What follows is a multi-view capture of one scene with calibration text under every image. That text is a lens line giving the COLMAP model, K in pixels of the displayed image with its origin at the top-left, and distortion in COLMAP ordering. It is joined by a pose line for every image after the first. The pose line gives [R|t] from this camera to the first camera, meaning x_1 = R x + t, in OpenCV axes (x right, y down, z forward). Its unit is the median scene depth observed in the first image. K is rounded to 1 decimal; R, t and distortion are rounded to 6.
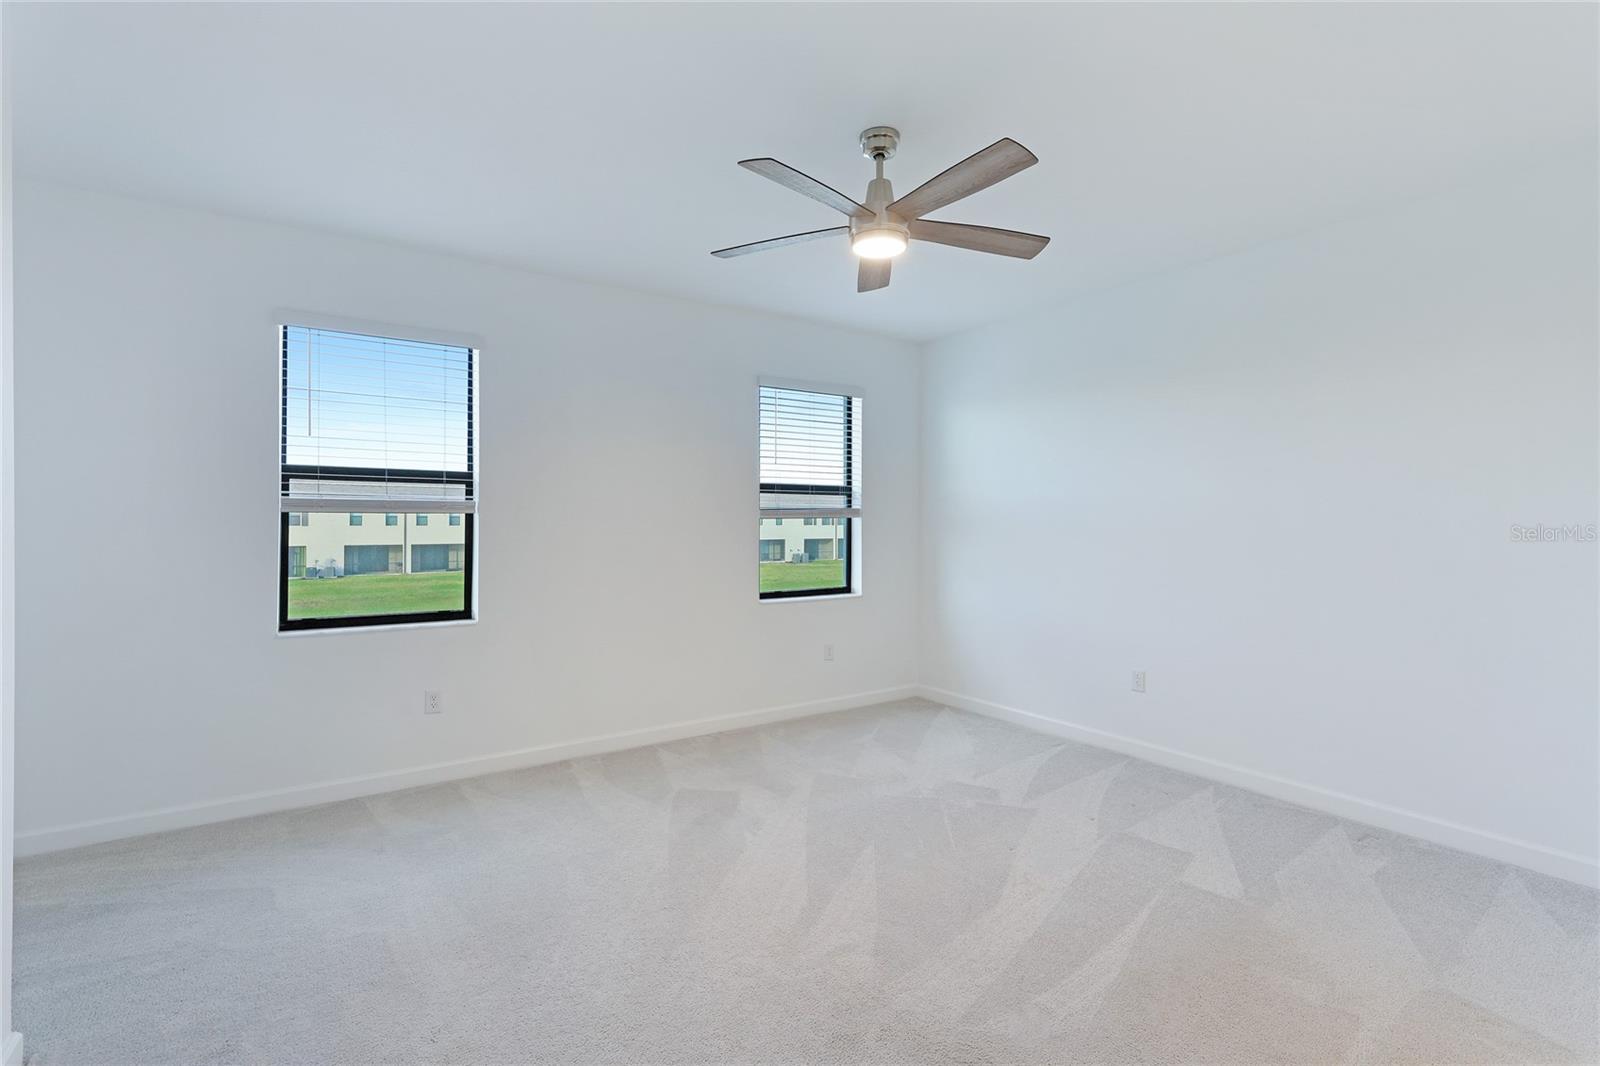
lens RADIAL K [[725.0, 0, 797.8], [0, 725.0, 523.5], [0, 0, 1]] dist [0.002329, 0.000053]
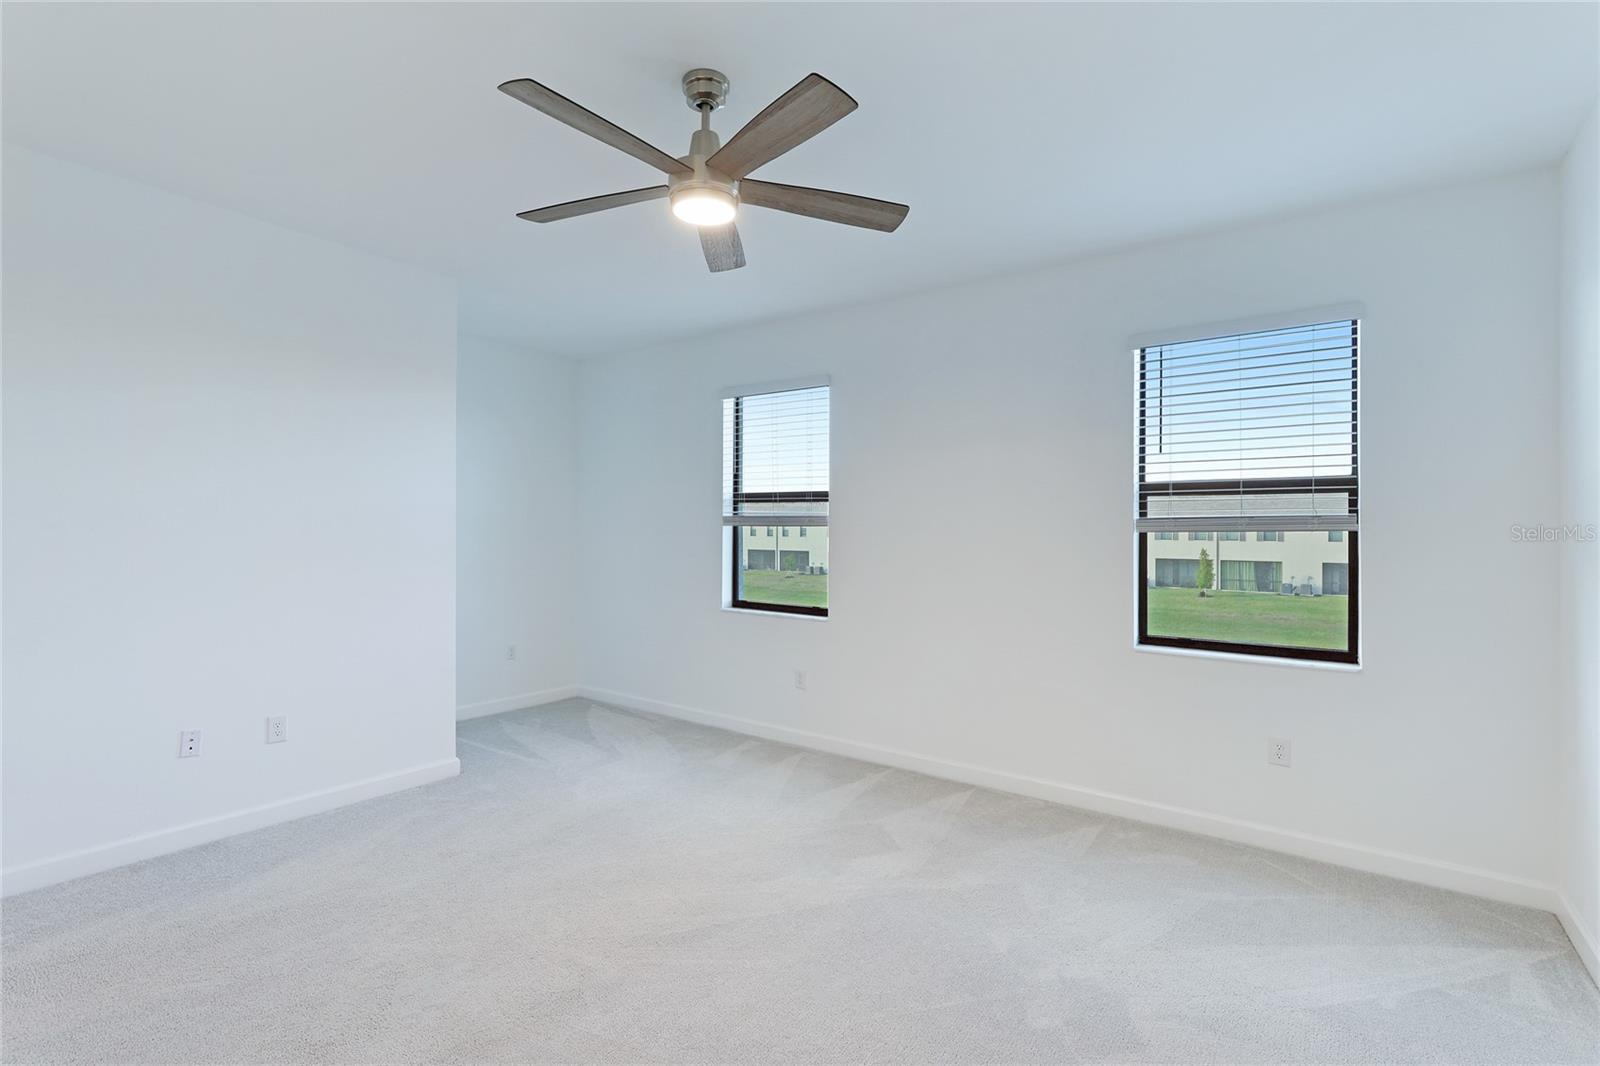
lens RADIAL K [[741.9, 0, 800.3], [0, 741.9, 536.8], [0, 0, 1]] dist [0.001613, -0.000061]
pose [[0.332385, 0.006698, -0.943120, 0.475041], [-0.009288, 0.999950, 0.003828, -0.000642], [0.943098, 0.007487, 0.332431, 0.403169]]
